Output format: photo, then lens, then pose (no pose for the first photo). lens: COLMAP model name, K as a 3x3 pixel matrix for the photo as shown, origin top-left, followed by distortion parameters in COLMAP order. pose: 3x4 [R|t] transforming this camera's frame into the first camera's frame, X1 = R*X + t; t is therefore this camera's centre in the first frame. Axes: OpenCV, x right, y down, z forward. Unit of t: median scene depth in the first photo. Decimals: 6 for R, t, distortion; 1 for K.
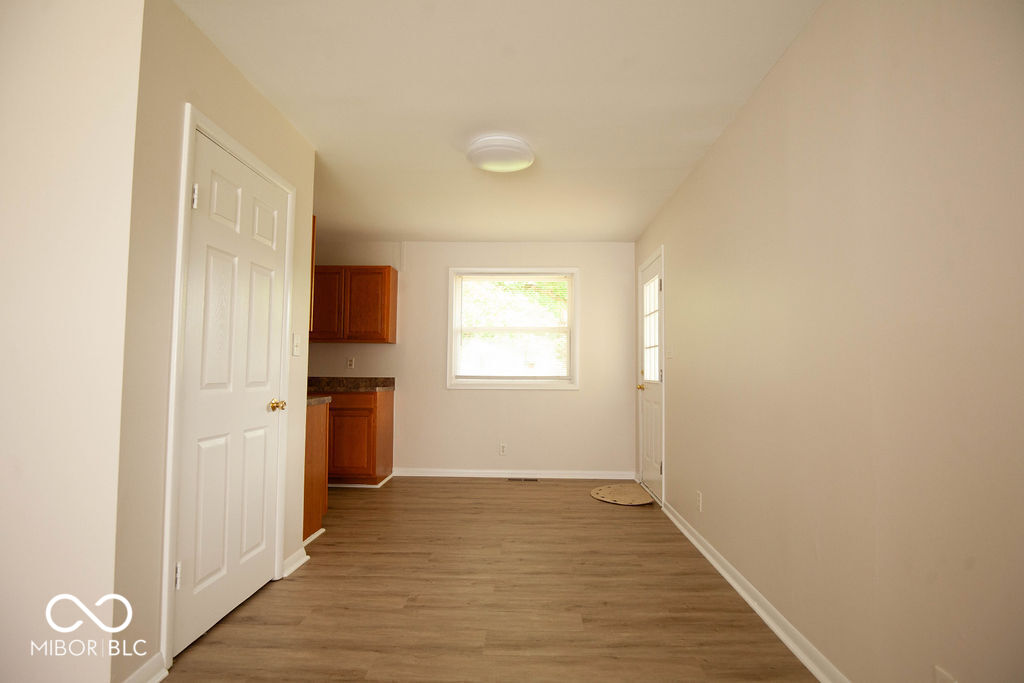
lens RADIAL K [[504.9, 0, 512.0], [0, 504.9, 341.5], [0, 0, 1]] dist [0.000118, 0.000003]
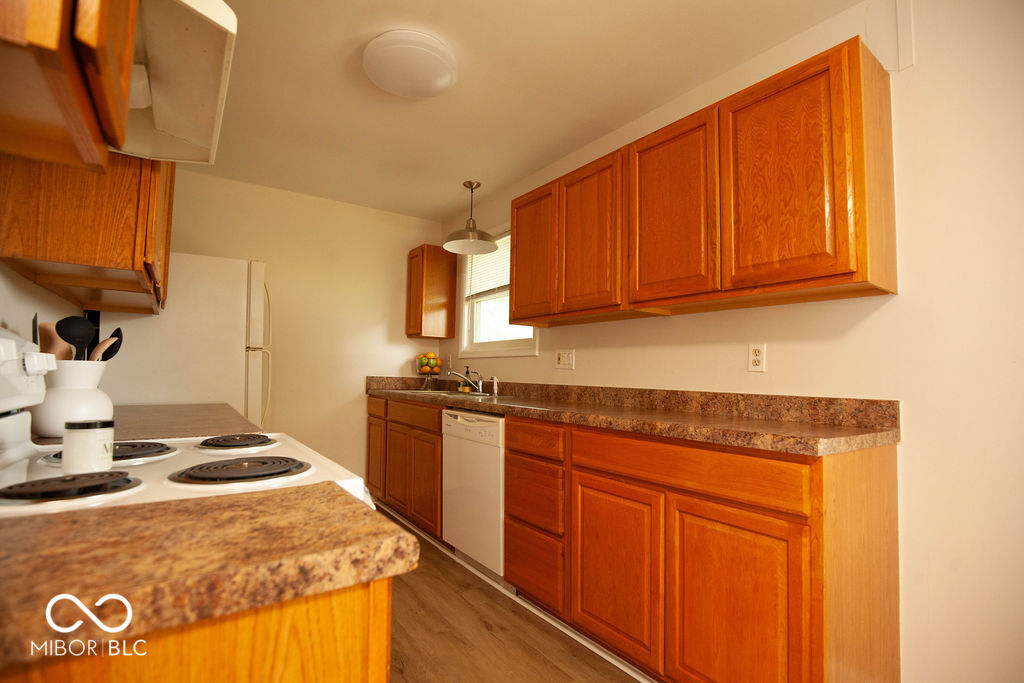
lens RADIAL K [[472.6, 0, 515.4], [0, 472.6, 343.7], [0, 0, 1]] dist [-0.034722, 0.007176]
pose [[0.612615, -0.042190, -0.789255, -0.159643], [0.032878, 0.999070, -0.027887, 0.038713], [0.789698, -0.008865, 0.613432, 0.680235]]
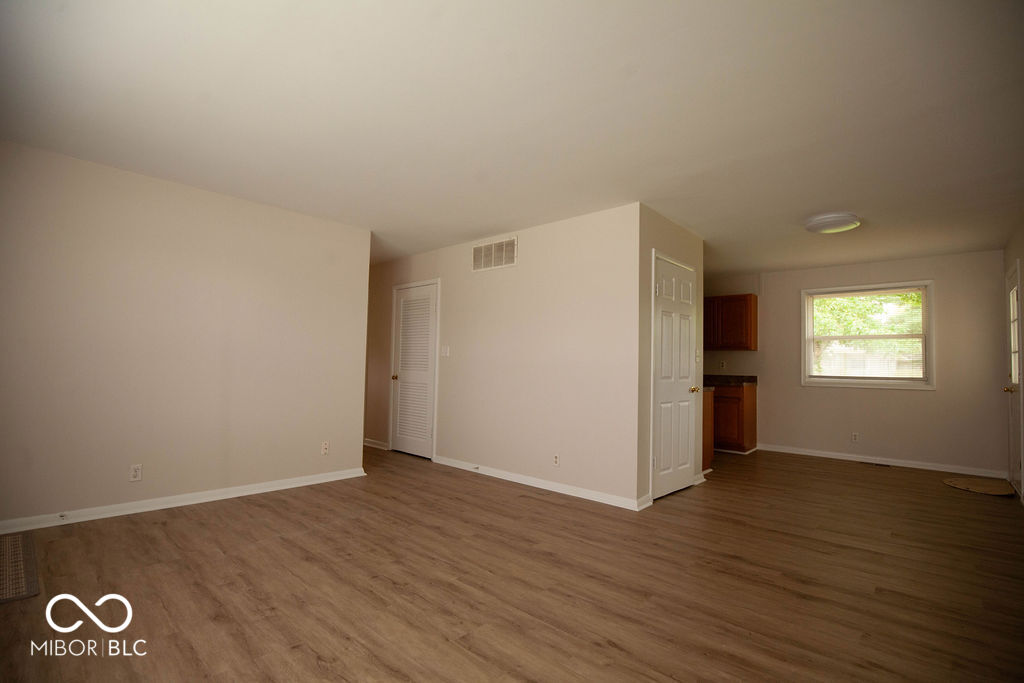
lens RADIAL K [[472.6, 0, 515.4], [0, 472.6, 343.7], [0, 0, 1]] dist [-0.034722, 0.007176]
pose [[0.767255, -0.019765, -0.641037, 0.078912], [0.023225, 0.999726, -0.003026, -0.026673], [0.640921, -0.012567, 0.767504, -0.385252]]
